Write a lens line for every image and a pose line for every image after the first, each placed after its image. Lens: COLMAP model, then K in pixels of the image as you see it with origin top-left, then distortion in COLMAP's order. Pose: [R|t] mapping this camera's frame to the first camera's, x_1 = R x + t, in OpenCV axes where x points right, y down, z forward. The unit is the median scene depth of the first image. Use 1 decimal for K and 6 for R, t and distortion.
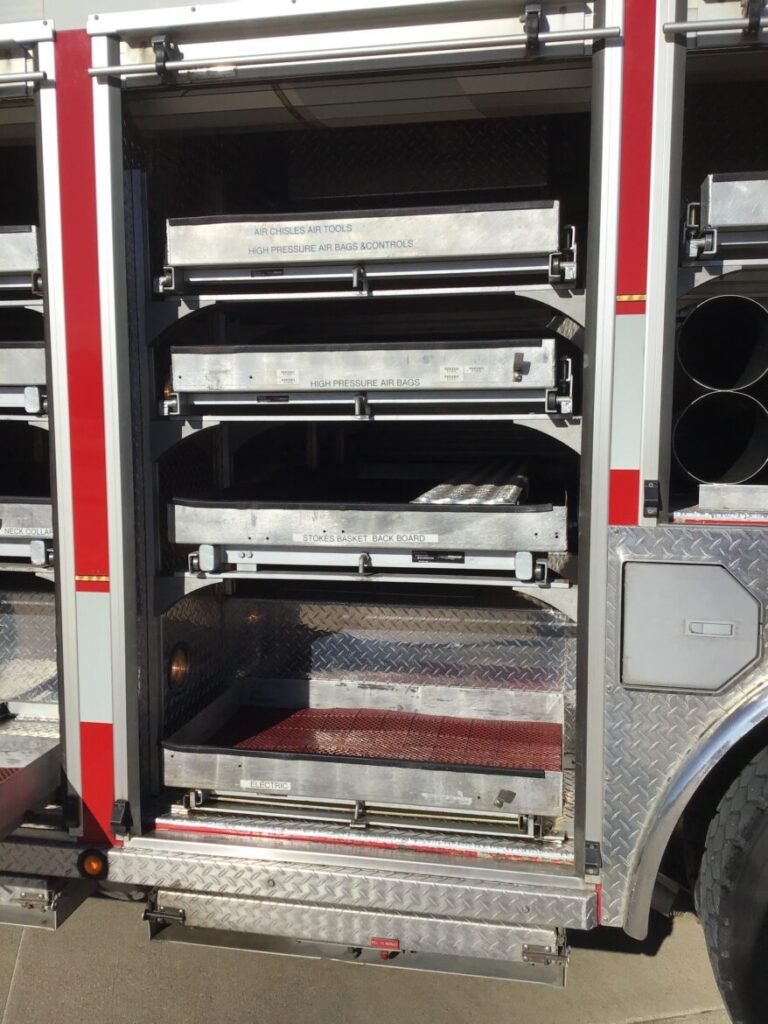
lens RADIAL K [[942.3, 0, 393.0], [0, 942.3, 503.5], [0, 0, 1]] dist [0.046034, 0.000000]
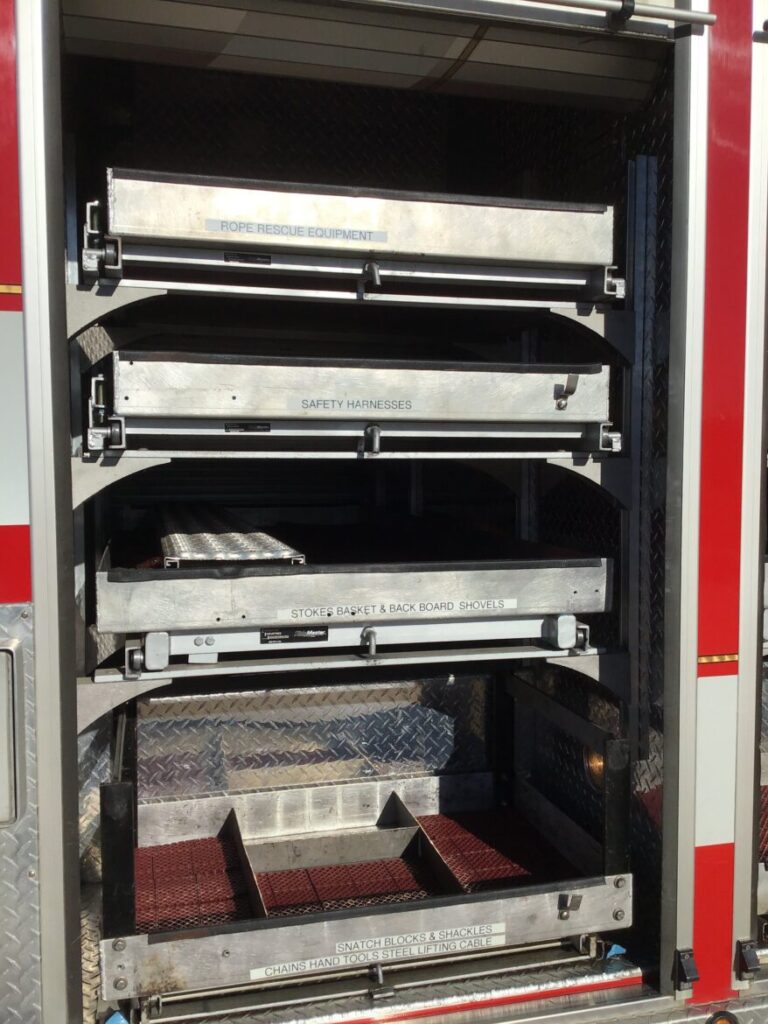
lens RADIAL K [[1232.4, 0, 383.1], [0, 1232.4, 521.3], [0, 0, 1]] dist [0.153948, 0.000000]
pose [[0.874610, -0.017075, 0.484527, -0.533436], [0.034954, 0.999000, -0.027889, -0.007548], [-0.483566, 0.041328, 0.874331, 0.112079]]
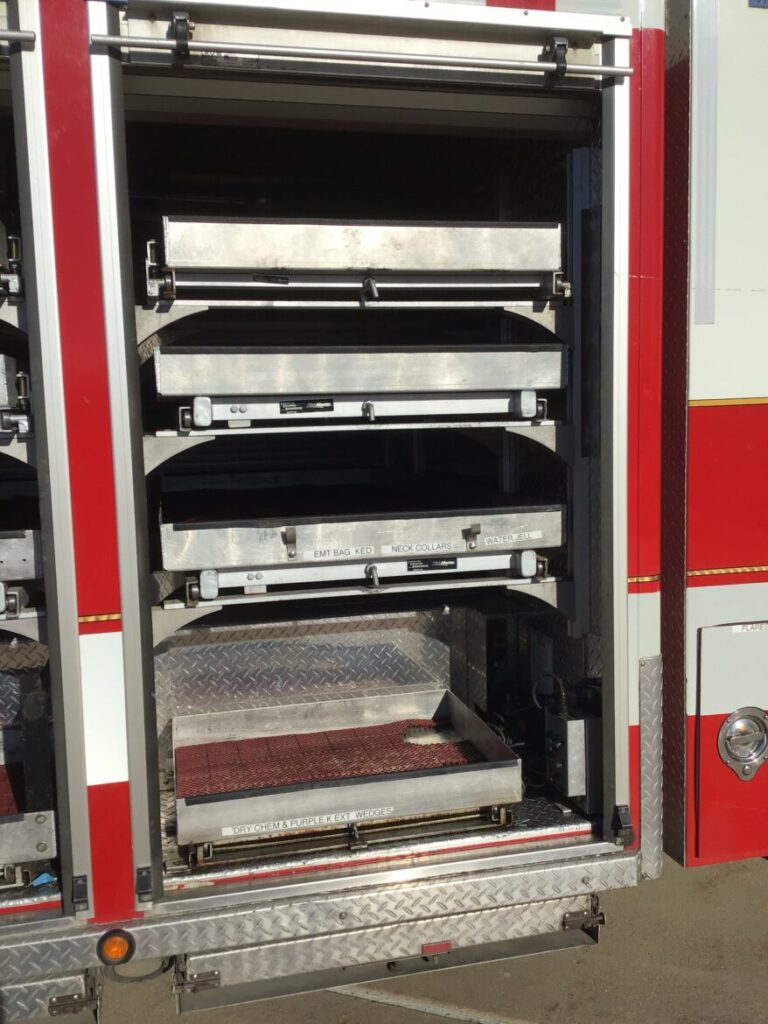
lens RADIAL K [[942.3, 0, 389.8], [0, 942.3, 516.5], [0, 0, 1]] dist [0.046034, 0.000000]
pose [[0.910274, -0.059621, 0.409690, -0.440509], [0.061326, 0.998077, 0.008989, -0.006706], [-0.409438, 0.016943, 0.912181, 0.093579]]
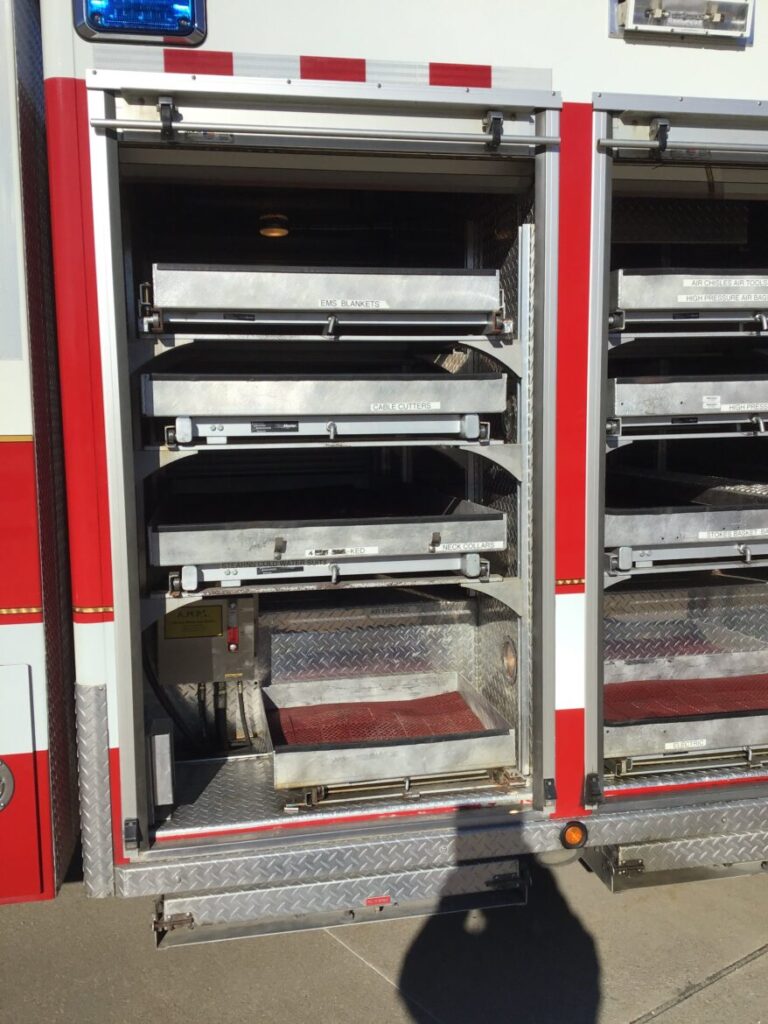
lens RADIAL K [[804.9, 0, 364.6], [0, 804.9, 499.4], [0, 0, 1]] dist [0.013356, 0.003856]
pose [[0.934892, -0.040110, 0.352659, -0.355050], [0.050263, 0.998542, -0.019676, -0.004424], [-0.351355, 0.036121, 0.935545, 0.075093]]
